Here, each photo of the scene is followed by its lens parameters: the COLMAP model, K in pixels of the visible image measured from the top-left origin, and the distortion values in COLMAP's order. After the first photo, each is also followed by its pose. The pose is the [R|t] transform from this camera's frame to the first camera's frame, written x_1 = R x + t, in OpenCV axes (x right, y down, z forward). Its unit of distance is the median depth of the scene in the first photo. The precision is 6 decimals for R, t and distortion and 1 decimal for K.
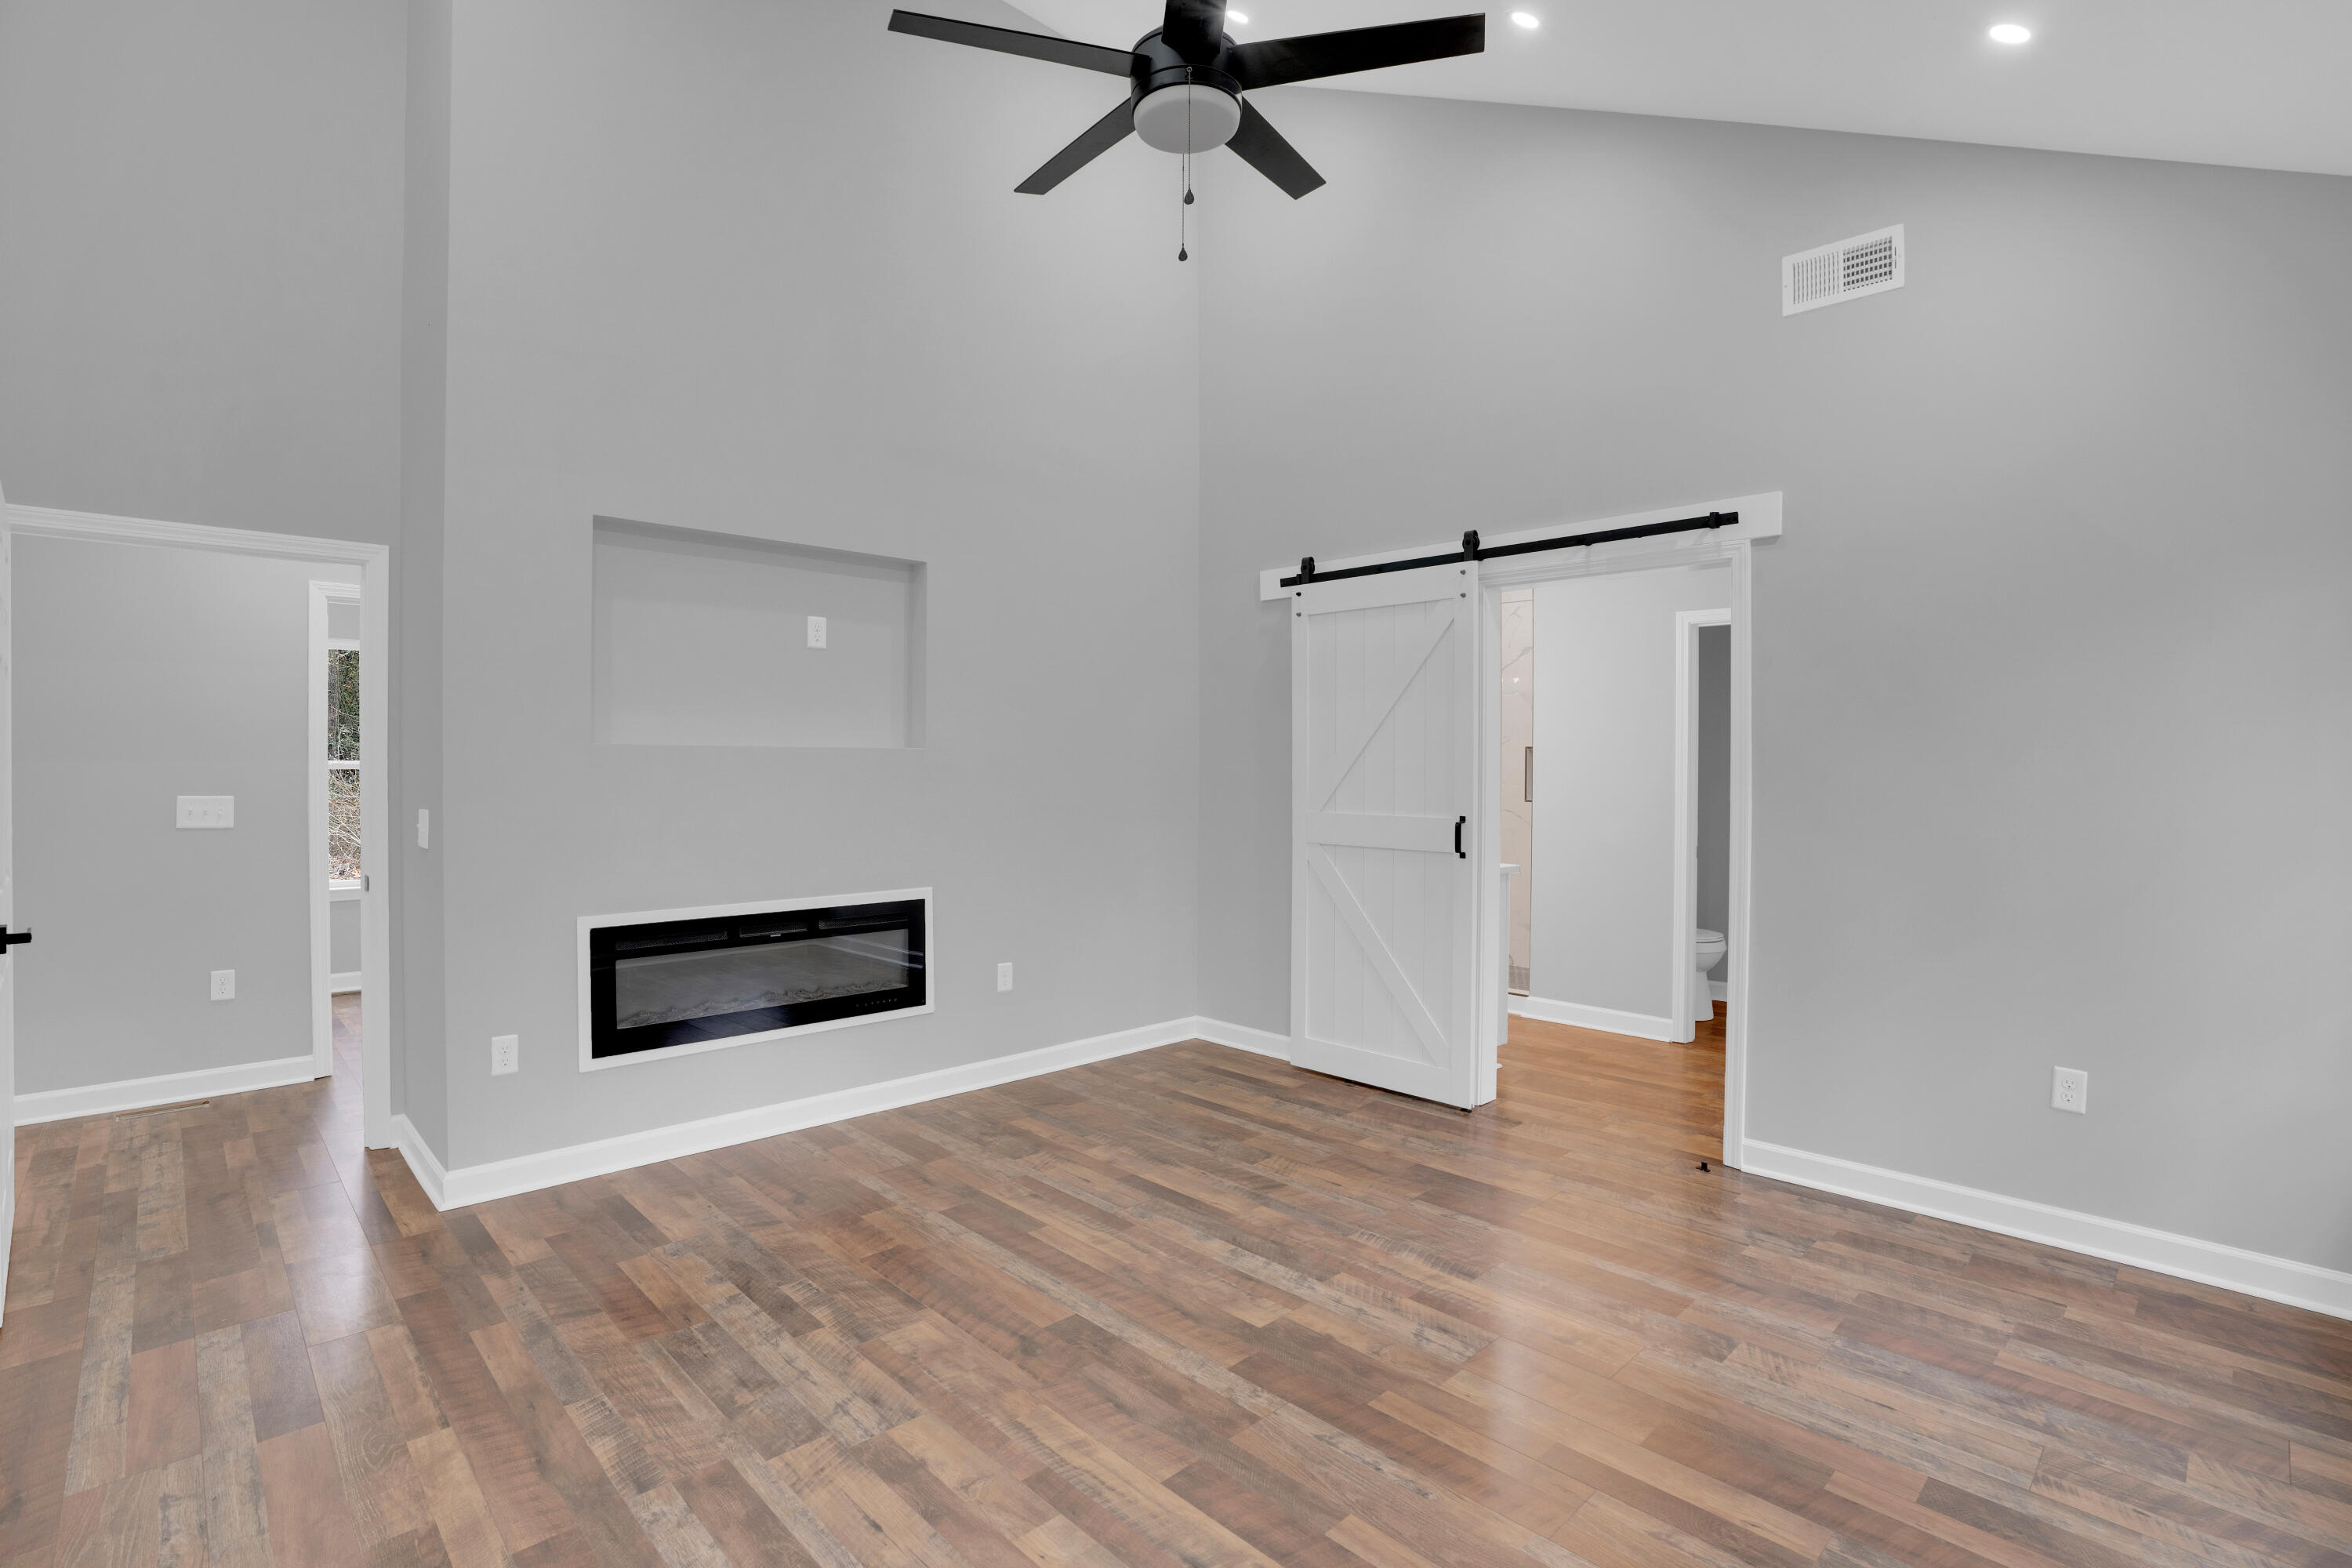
lens RADIAL K [[1094.6, 0, 1227.9], [0, 1094.6, 799.0], [0, 0, 1]] dist [-0.072091, 0.023550]
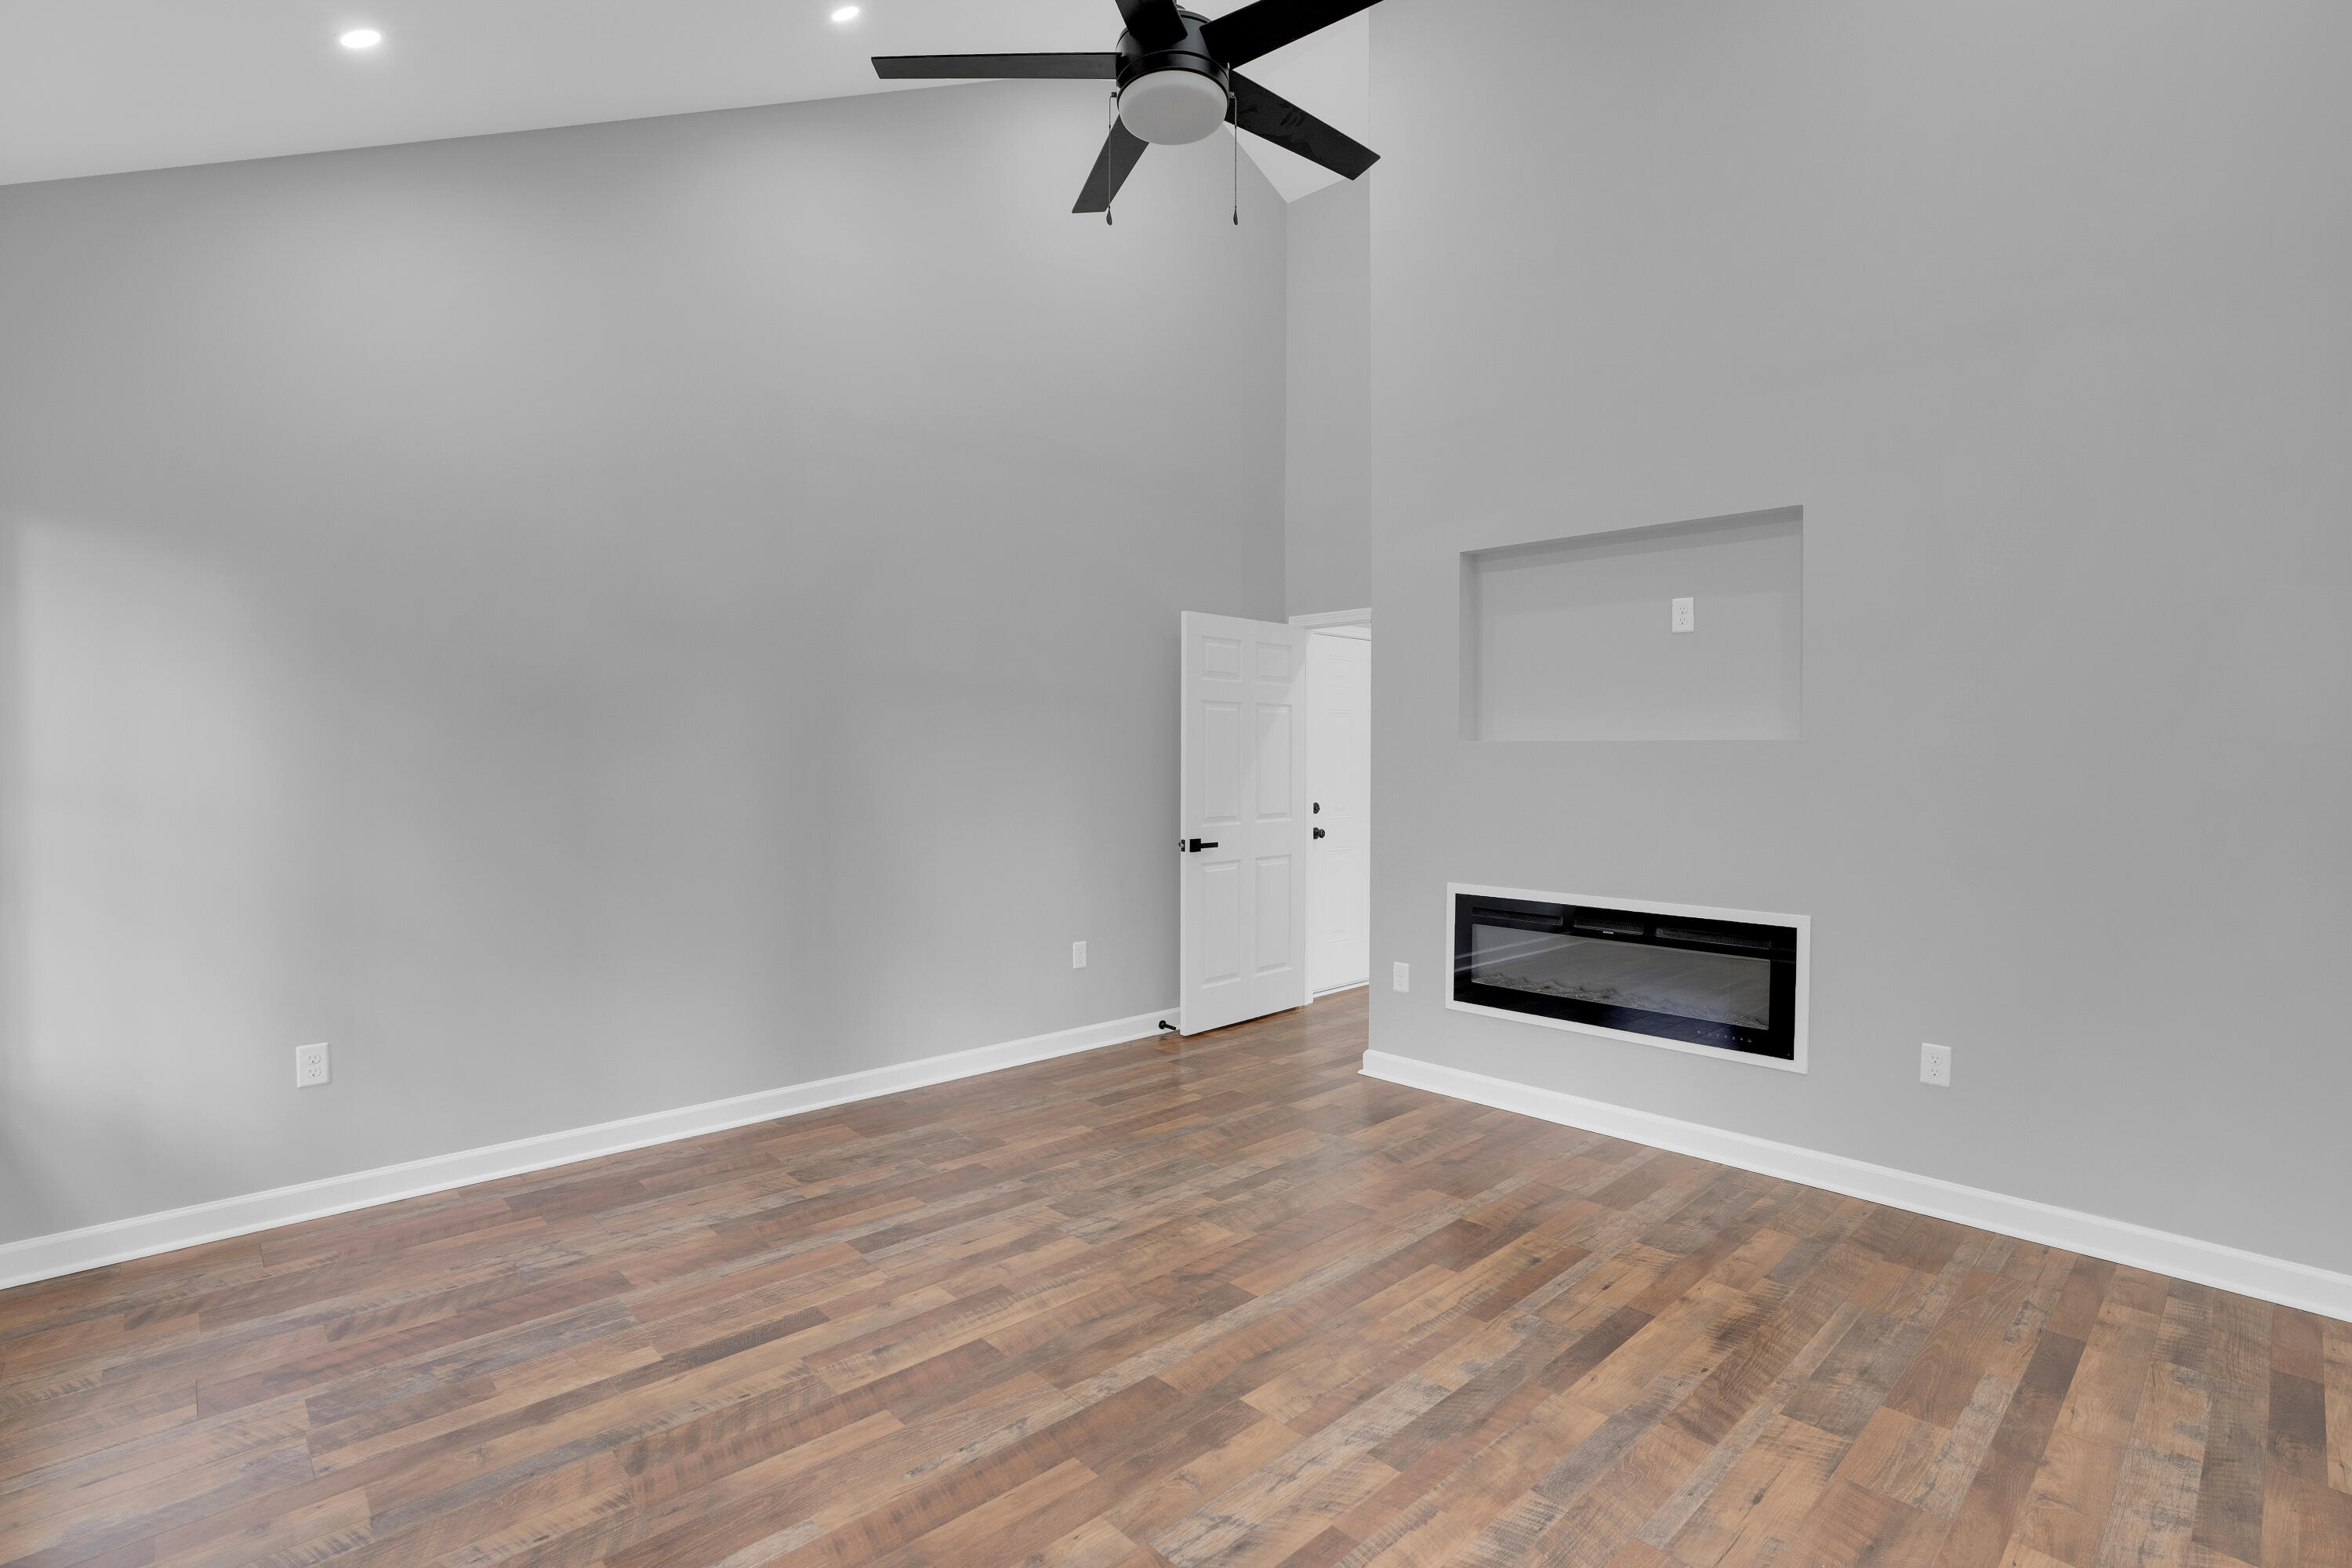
lens RADIAL K [[1094.6, 0, 1140.9], [0, 1094.6, 780.0], [0, 0, 1]] dist [-0.072091, 0.023550]
pose [[-0.050268, 0.014345, -0.998633, 0.675724], [-0.034497, 0.999275, 0.016091, -0.015583], [0.998140, 0.035259, -0.049737, 0.716581]]
